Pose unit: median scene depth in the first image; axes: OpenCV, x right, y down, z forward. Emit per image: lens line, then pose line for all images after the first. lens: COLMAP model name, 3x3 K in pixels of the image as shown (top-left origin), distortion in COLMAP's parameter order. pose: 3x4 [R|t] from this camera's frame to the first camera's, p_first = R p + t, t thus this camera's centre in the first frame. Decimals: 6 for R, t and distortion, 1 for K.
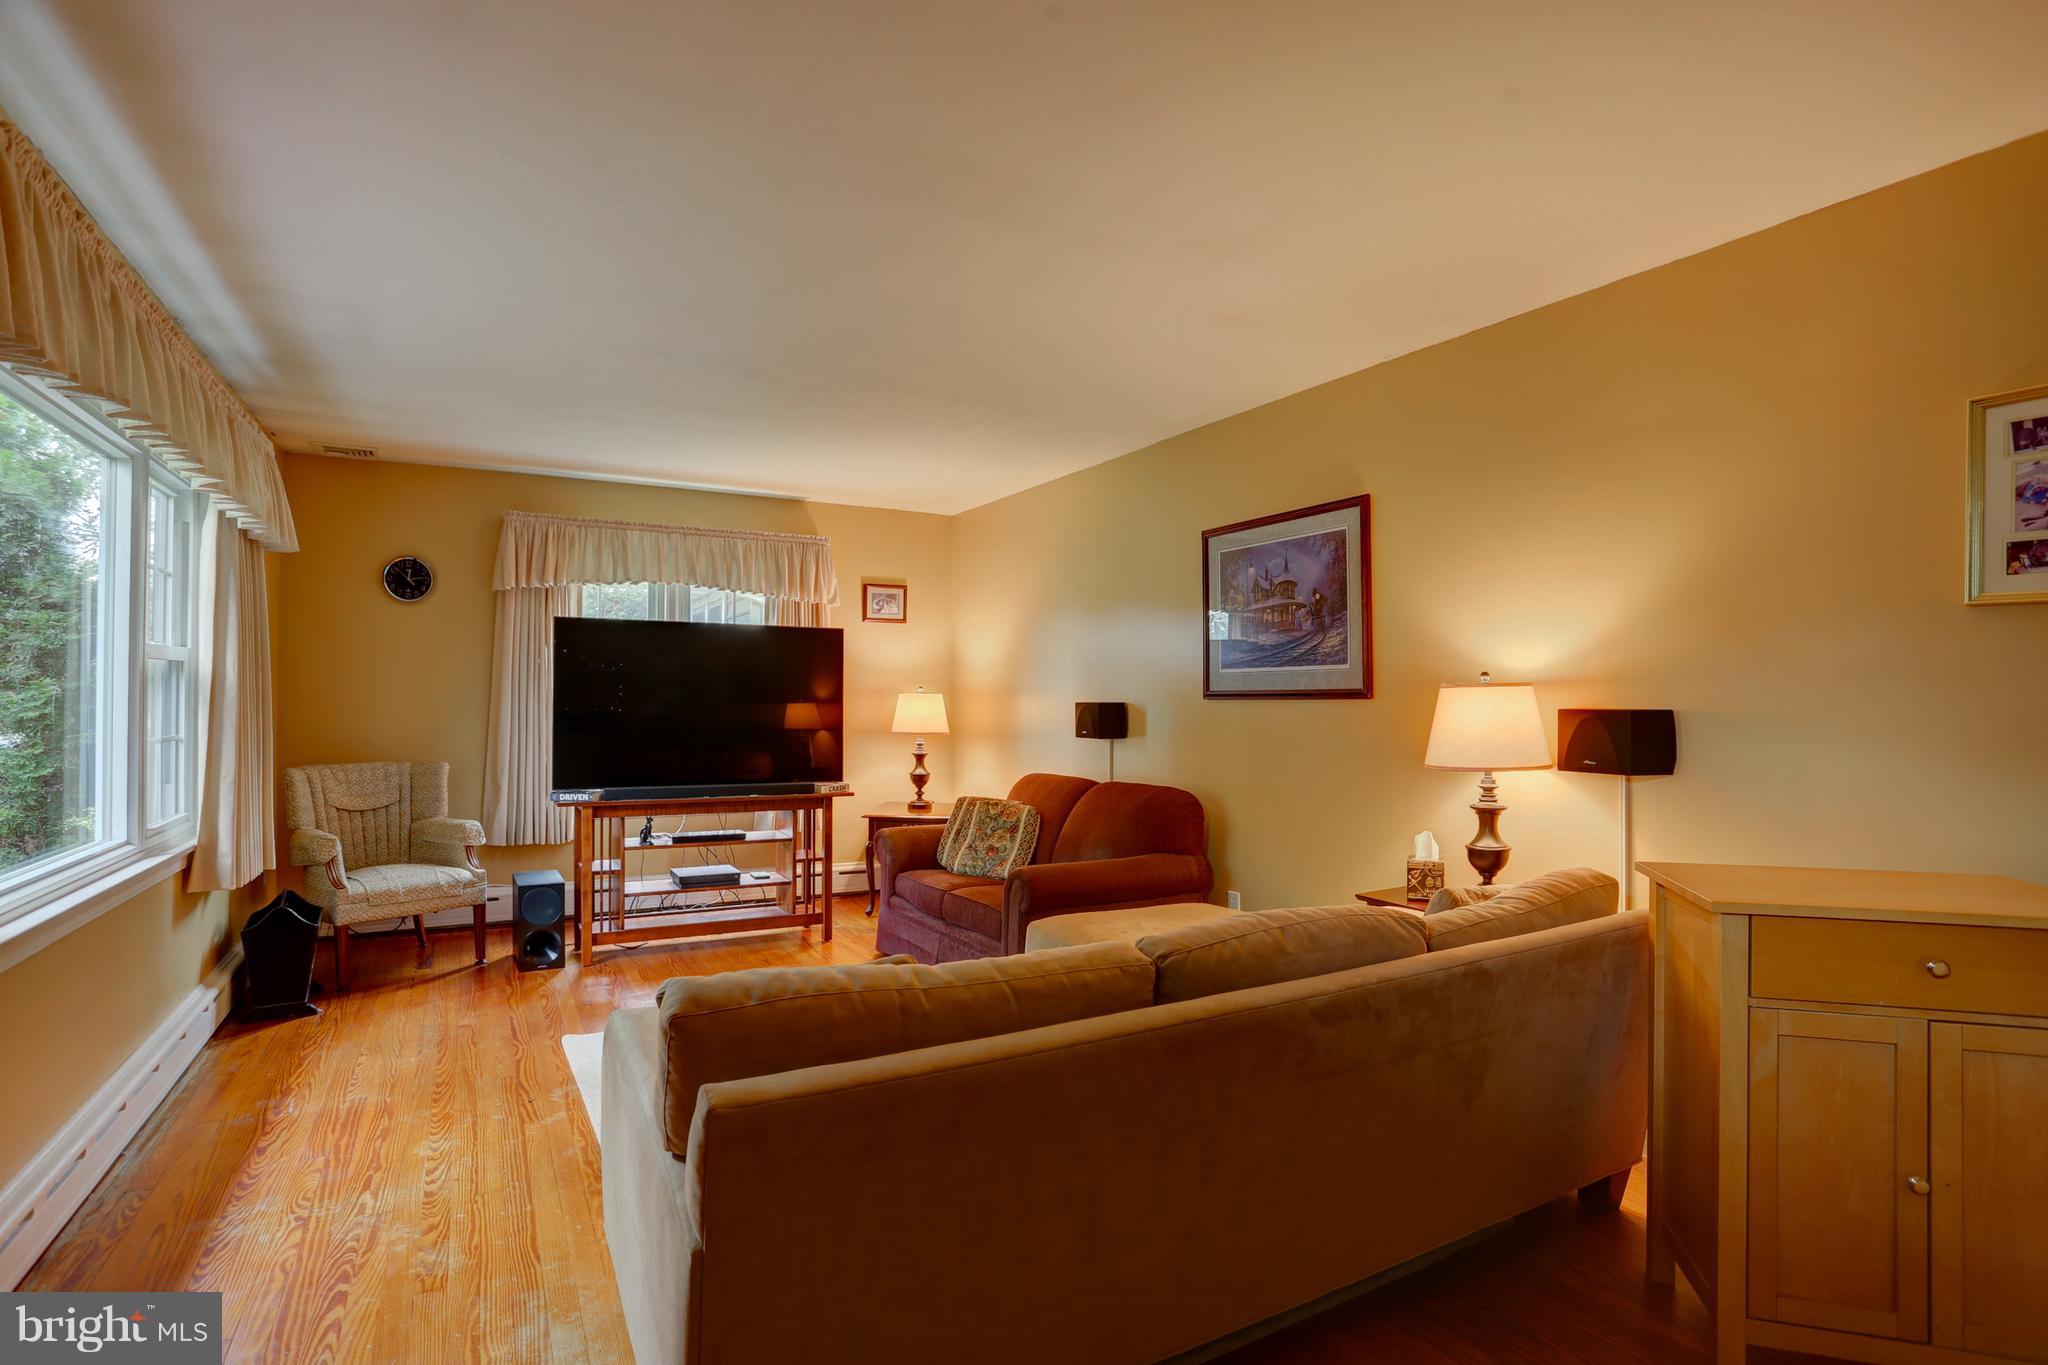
lens RADIAL K [[1015.8, 0, 1023.7], [0, 1015.8, 681.8], [0, 0, 1]] dist [-0.050277, 0.012737]
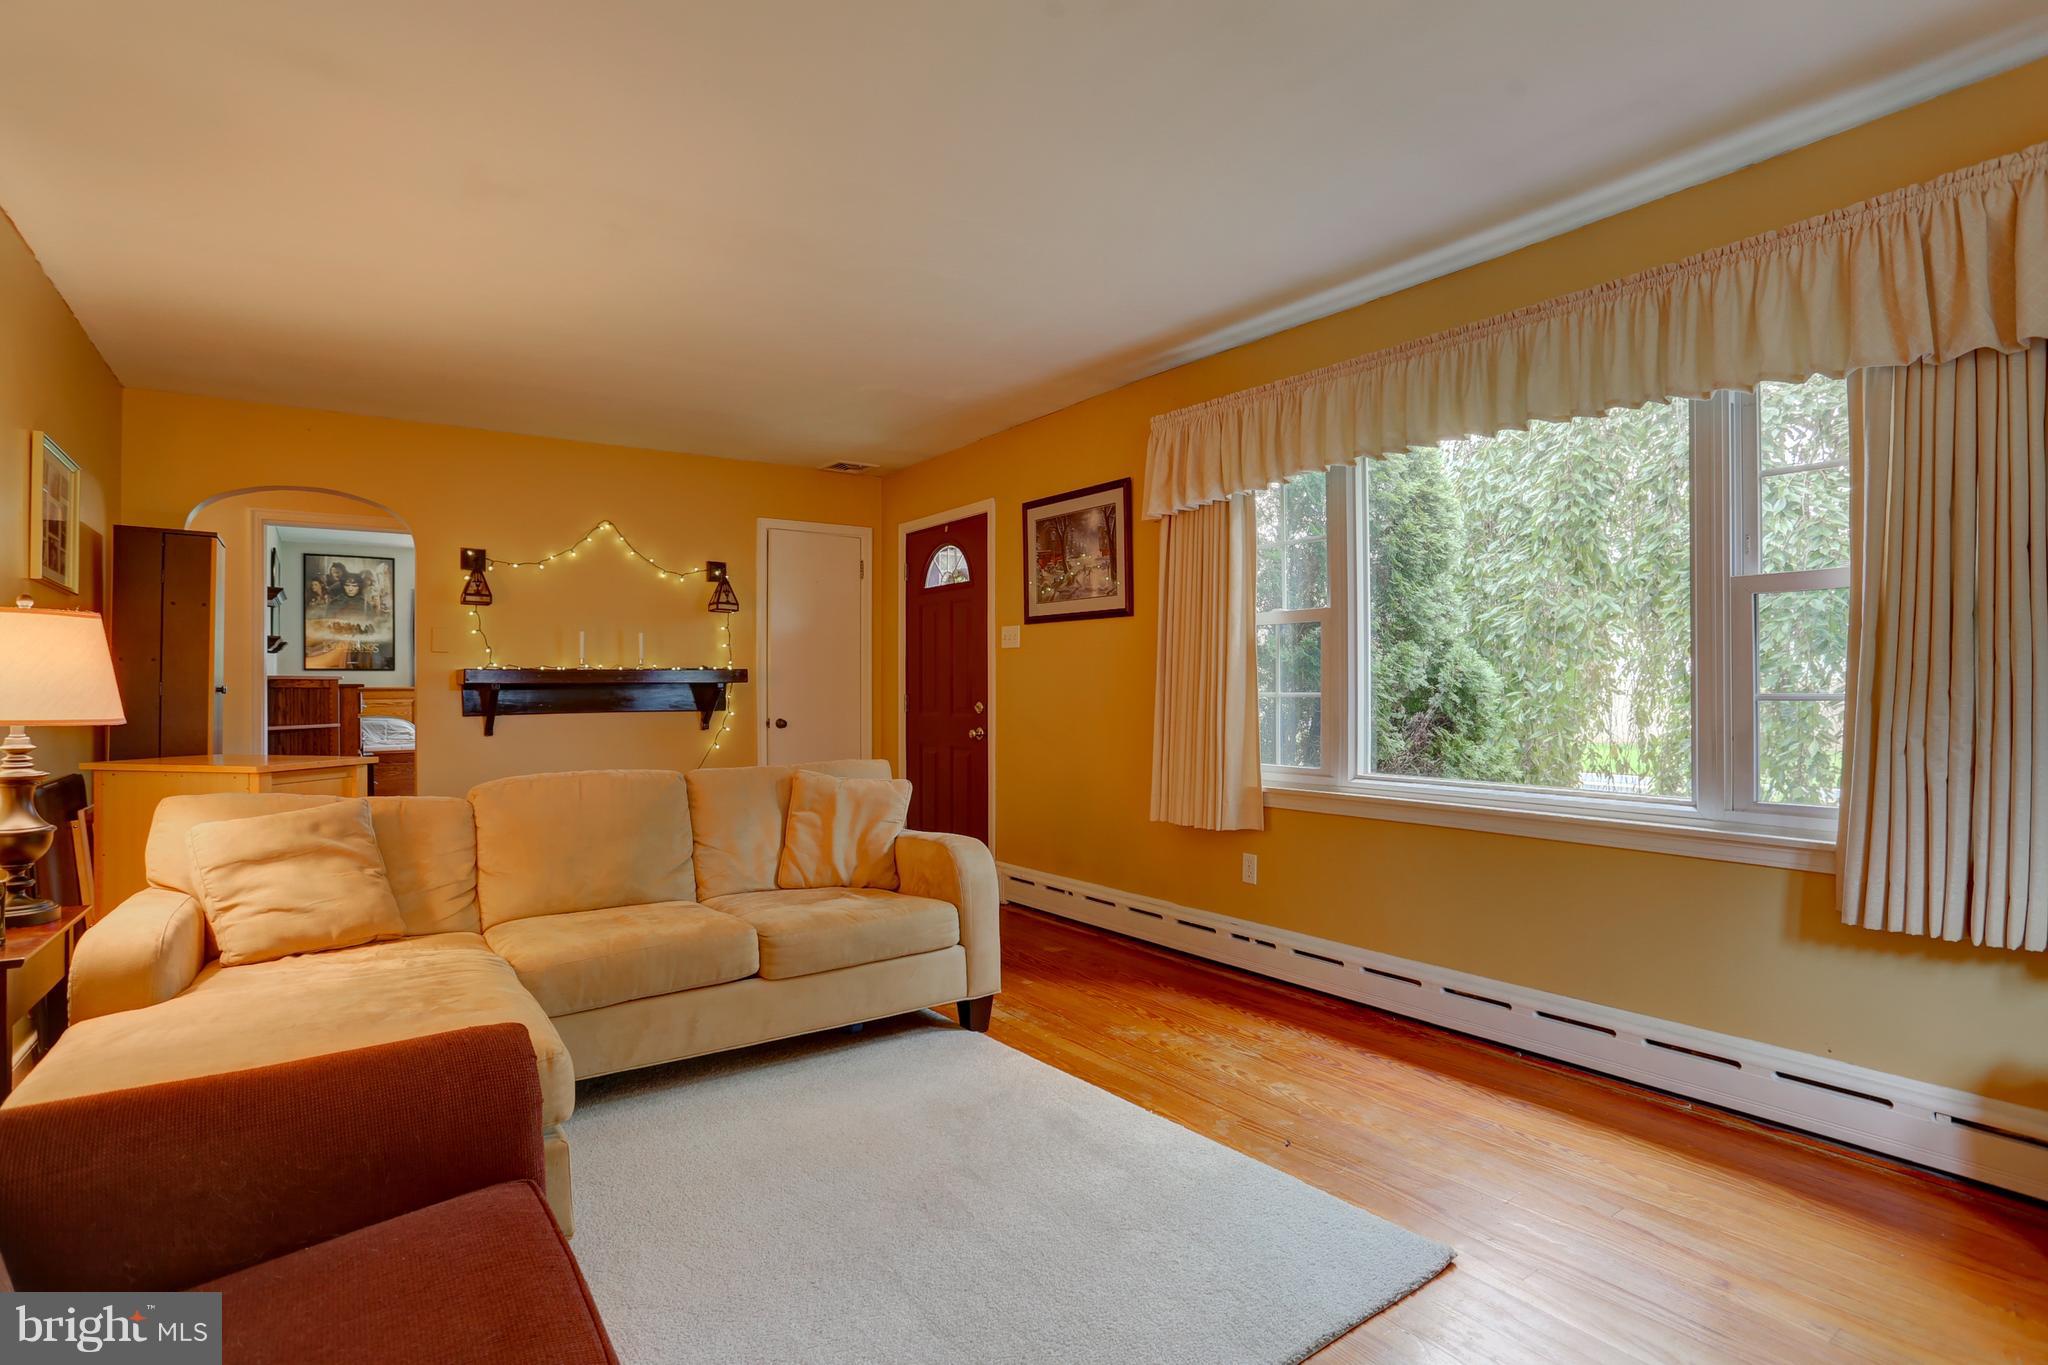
lens RADIAL K [[1015.8, 0, 1058.0], [0, 1015.8, 687.1], [0, 0, 1]] dist [-0.050277, 0.012737]
pose [[-0.991588, -0.003896, -0.129378, -0.141197], [-0.001810, 0.999867, -0.016231, 0.047106], [0.129424, -0.015860, -0.991463, 1.182710]]
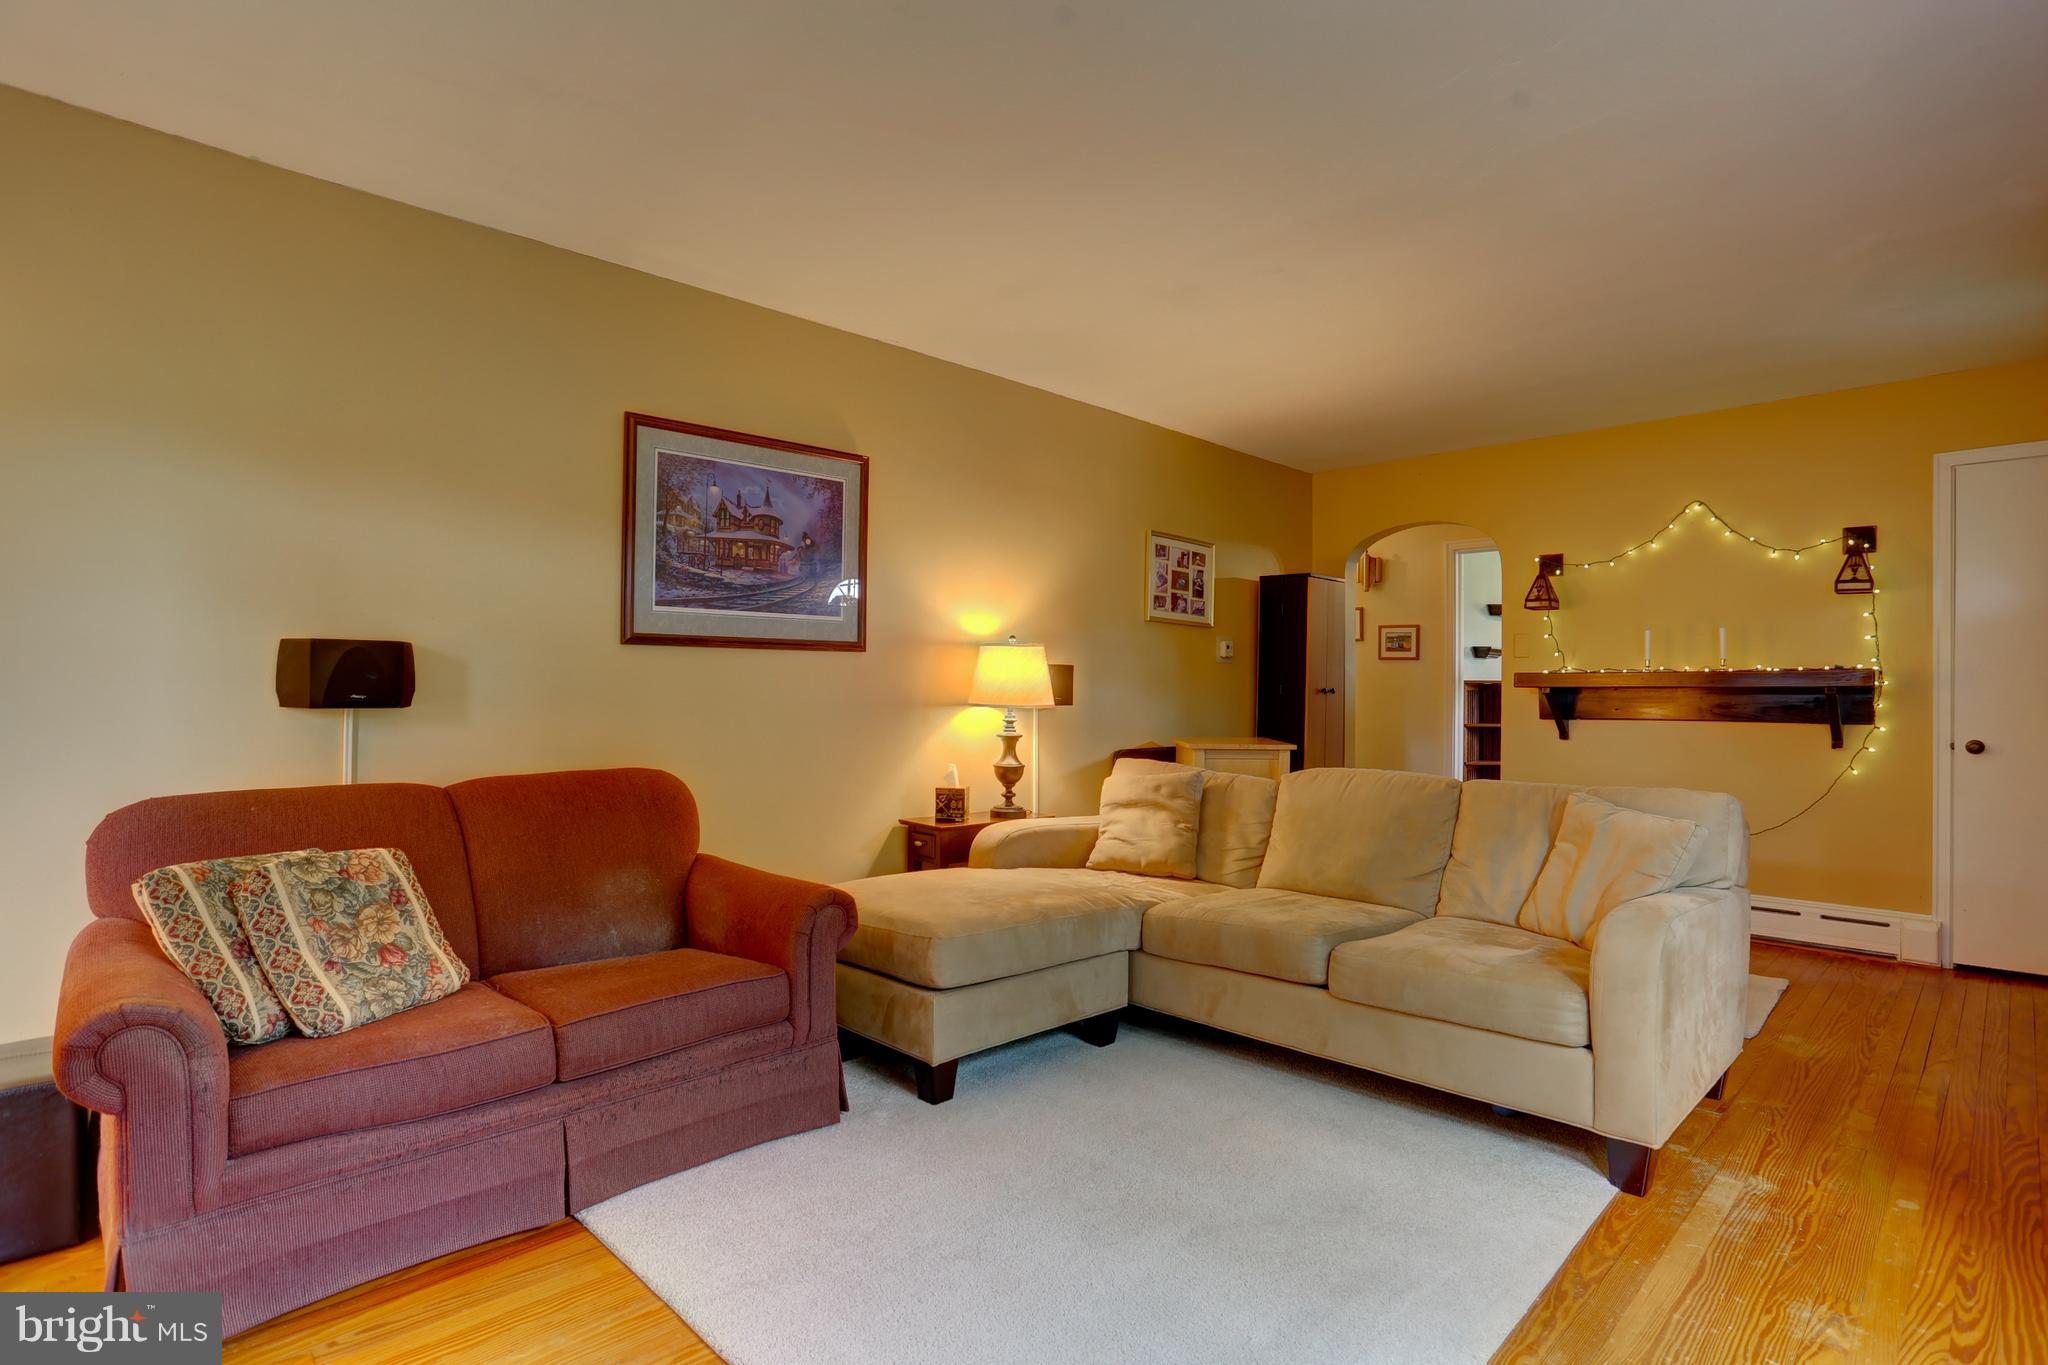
lens RADIAL K [[1015.8, 0, 1018.1], [0, 1015.8, 681.2], [0, 0, 1]] dist [-0.050277, 0.012737]
pose [[-0.257082, 0.001823, 0.966388, -0.567199], [-0.022318, 0.999720, -0.007824, 0.041403], [-0.966132, -0.023580, -0.256970, 0.879297]]
